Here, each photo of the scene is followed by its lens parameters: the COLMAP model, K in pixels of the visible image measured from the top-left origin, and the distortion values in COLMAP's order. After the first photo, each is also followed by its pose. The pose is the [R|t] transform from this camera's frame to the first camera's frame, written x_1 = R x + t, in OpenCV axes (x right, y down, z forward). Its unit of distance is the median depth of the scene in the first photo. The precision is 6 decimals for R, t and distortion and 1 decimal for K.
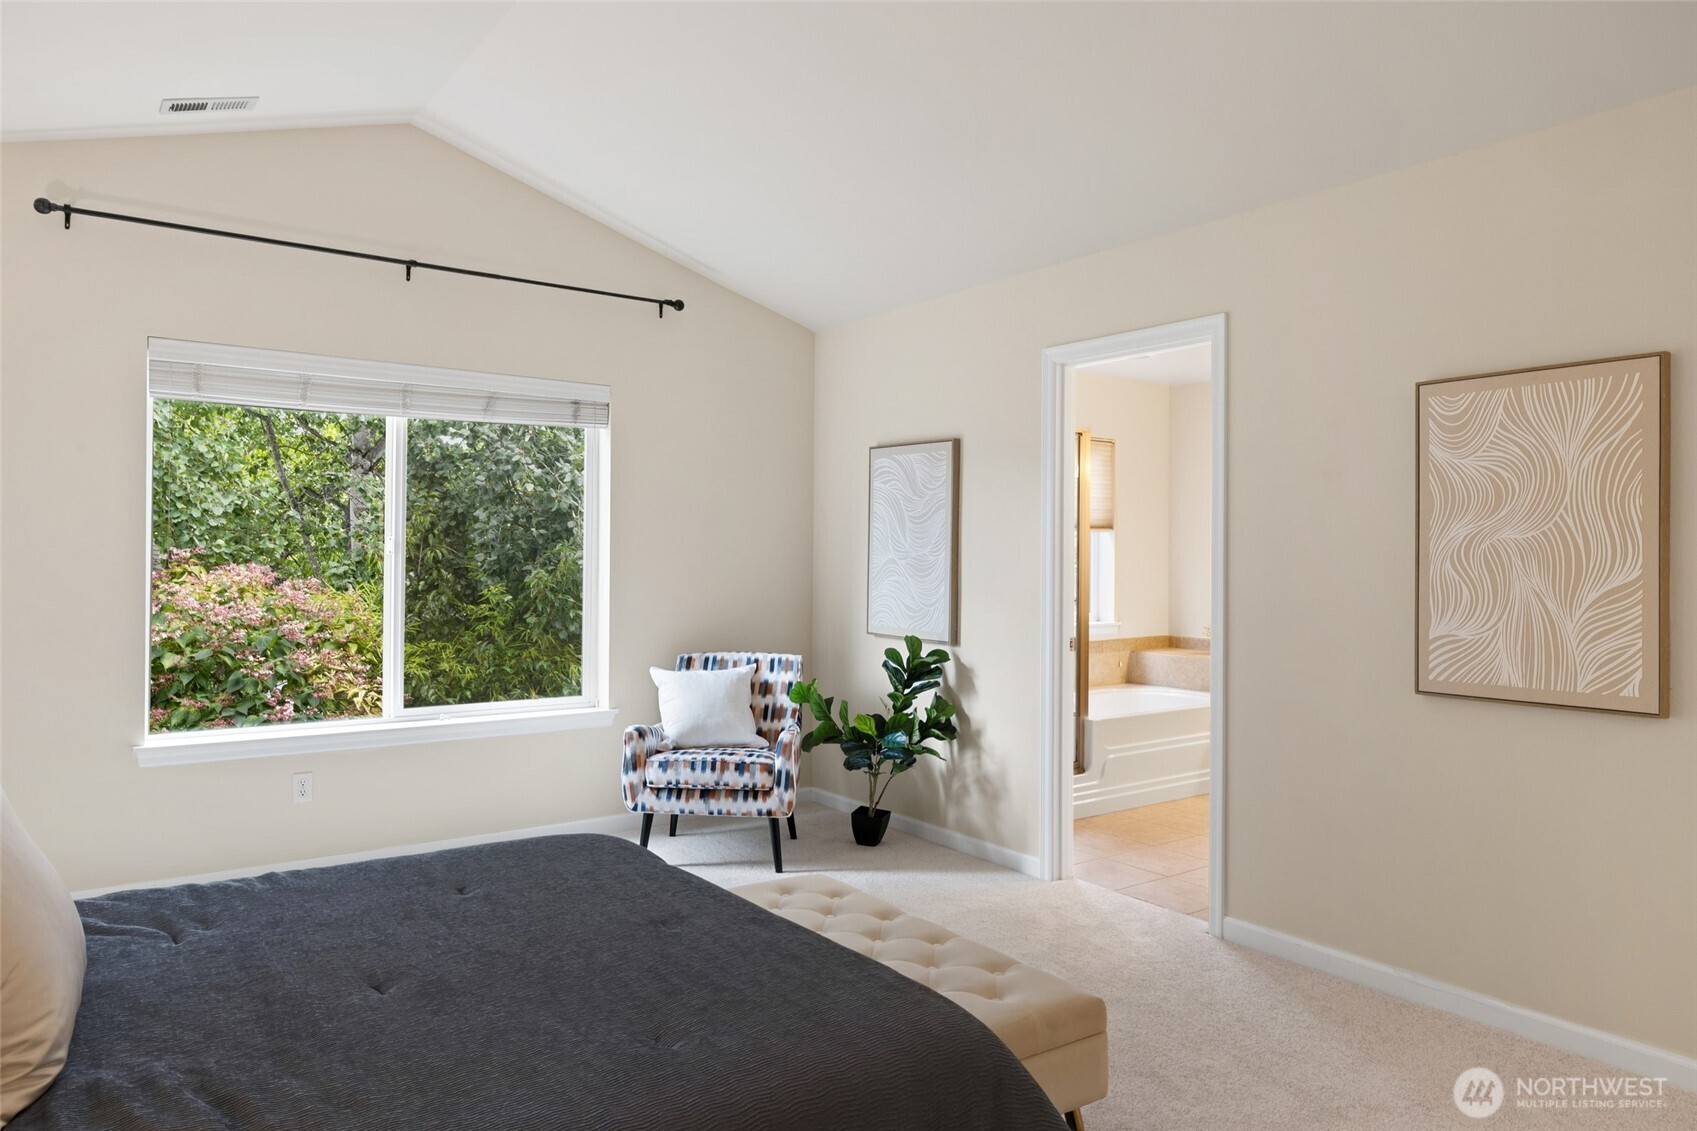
lens RADIAL K [[1089.6, 0, 813.7], [0, 1089.6, 558.8], [0, 0, 1]] dist [-0.004400, -0.006274]
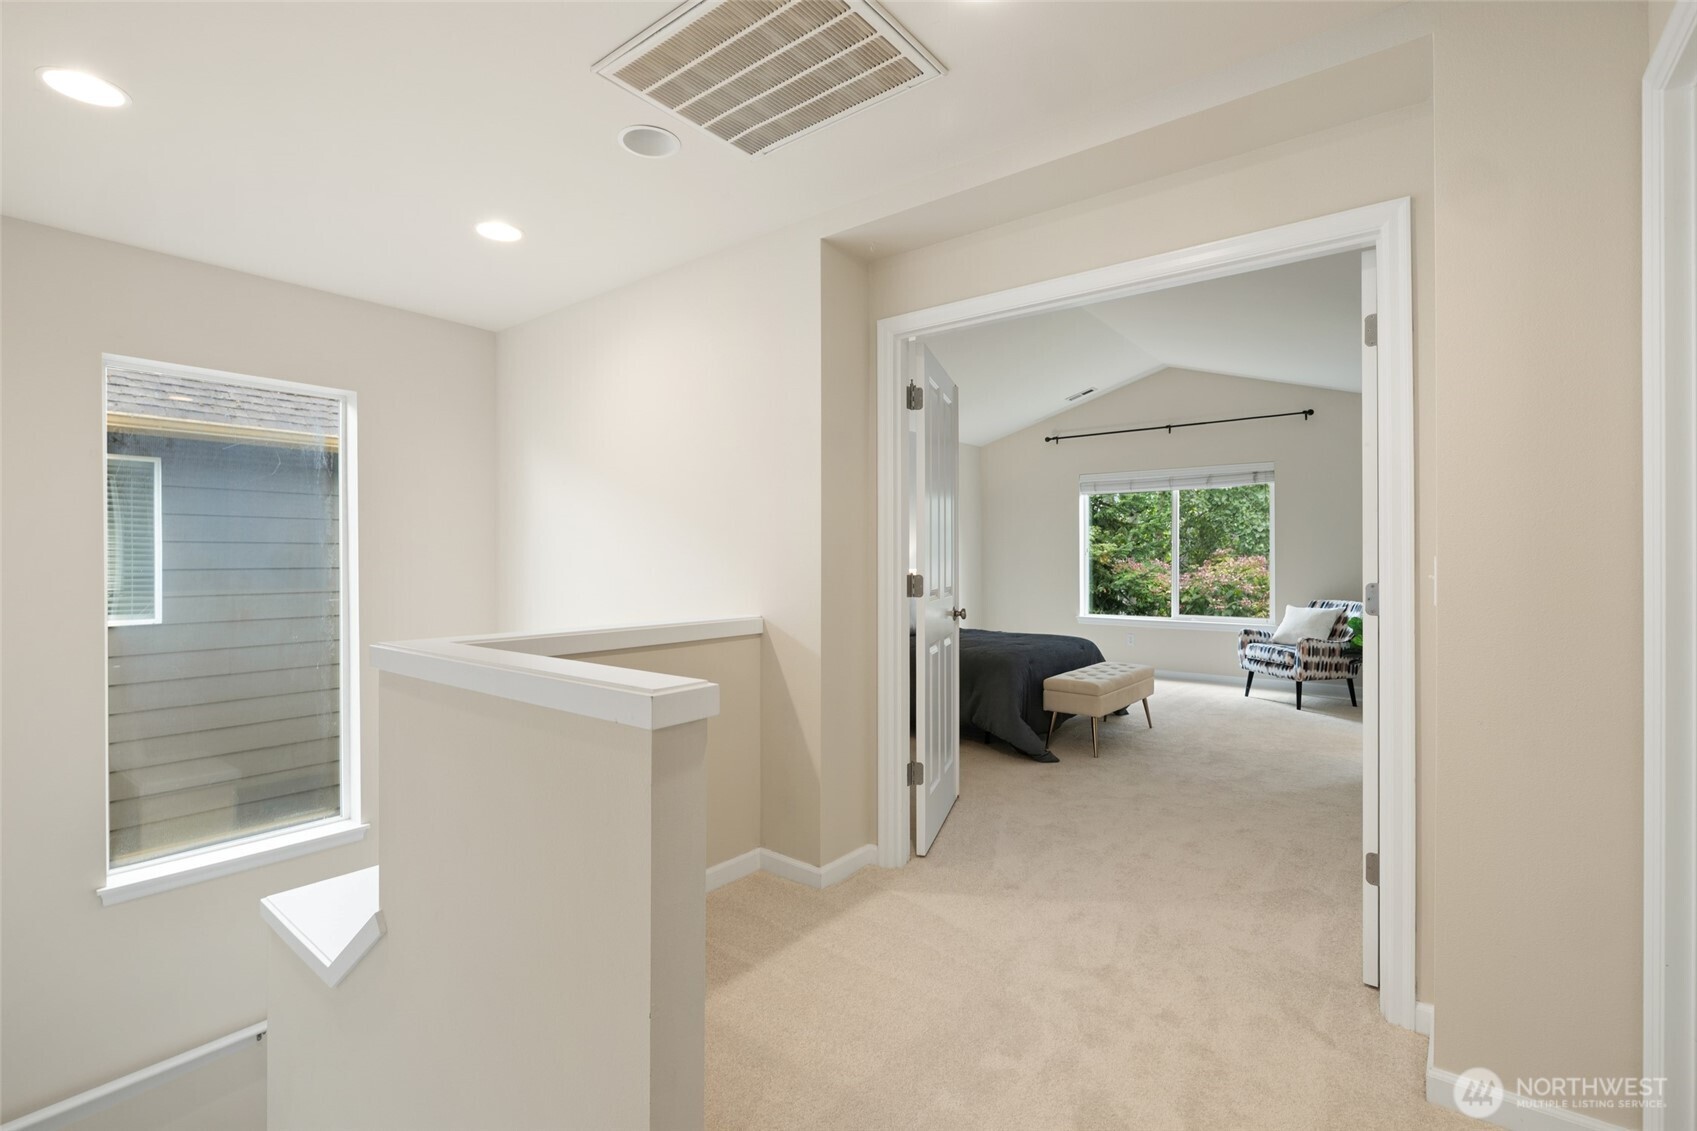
lens RADIAL K [[720.5, 0, 842.0], [0, 720.5, 557.0], [0, 0, 1]] dist [-0.002218, -0.000207]
pose [[0.272540, -0.007554, -0.962115, 0.931501], [0.002786, 0.999971, -0.007063, 0.023440], [0.962140, -0.000755, 0.272553, -0.118519]]
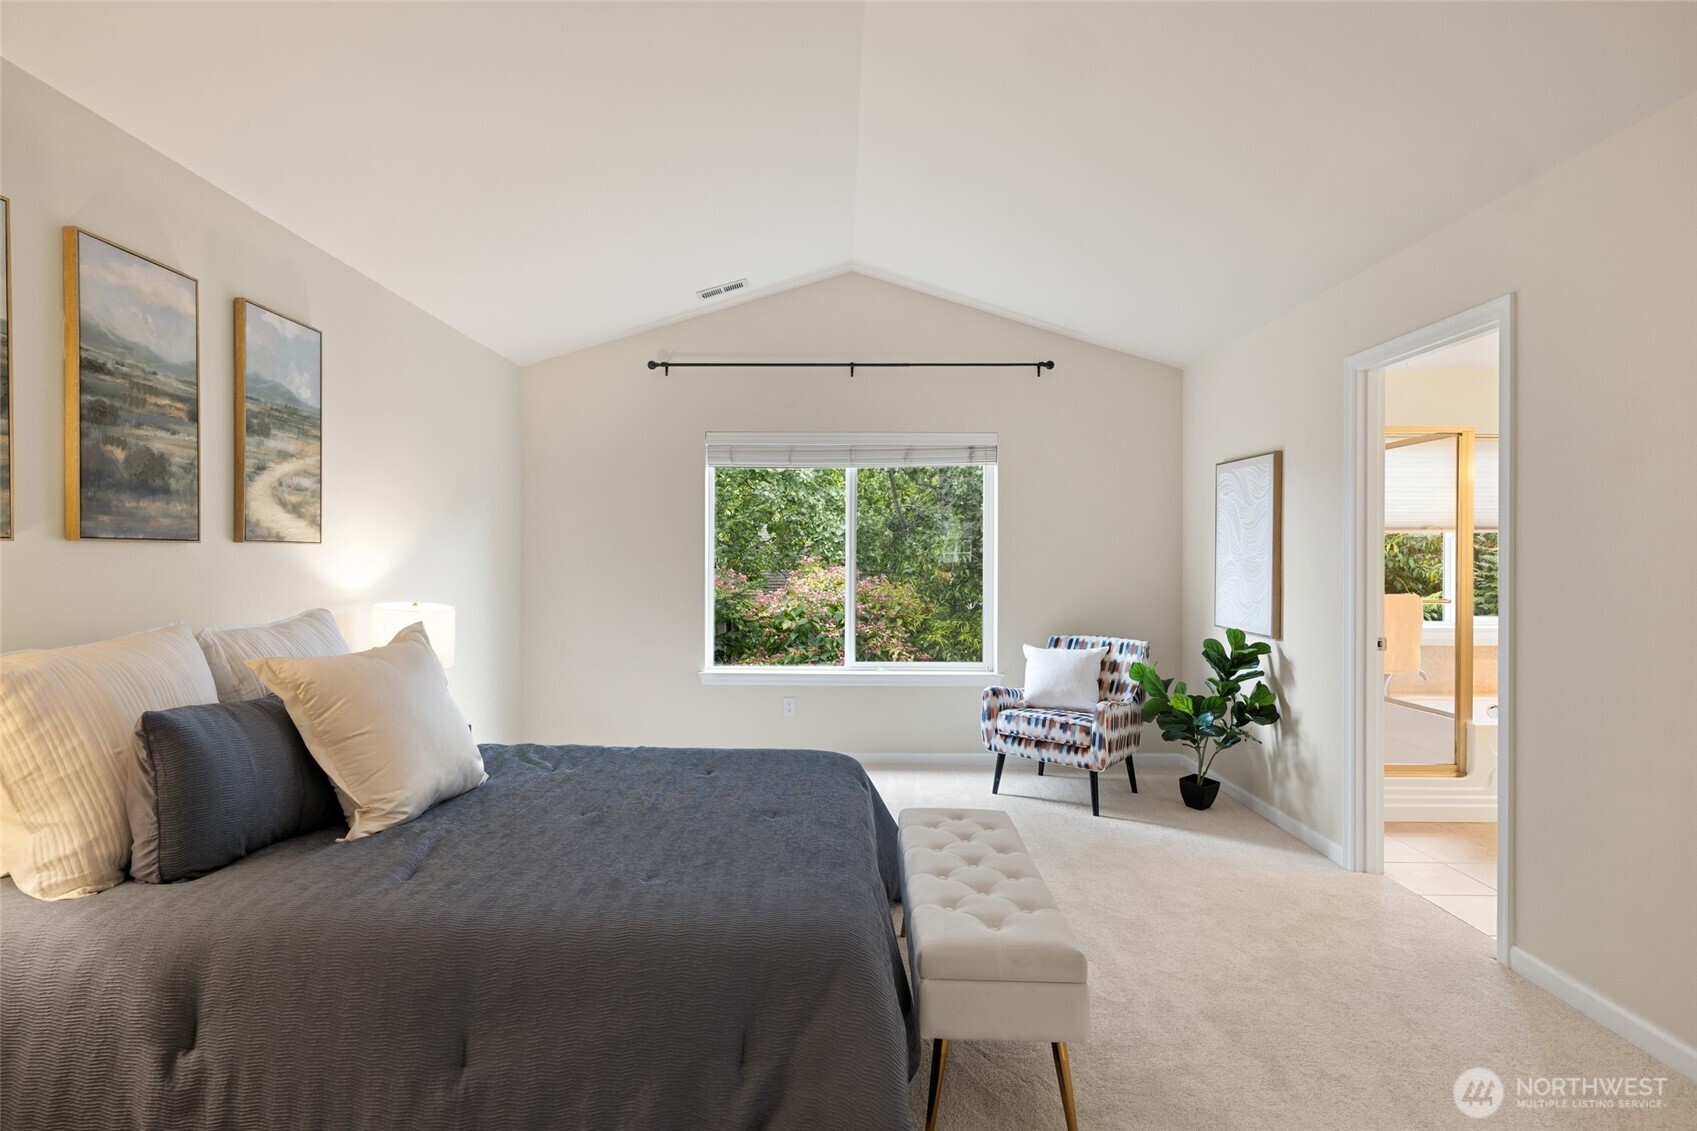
lens RADIAL K [[801.2, 0, 821.3], [0, 801.2, 562.6], [0, 0, 1]] dist [-0.007914, 0.002571]
pose [[0.804901, -0.002305, -0.593404, 0.244195], [0.001838, 0.999997, -0.001391, 0.002372], [0.593406, 0.000029, 0.804903, 0.083944]]
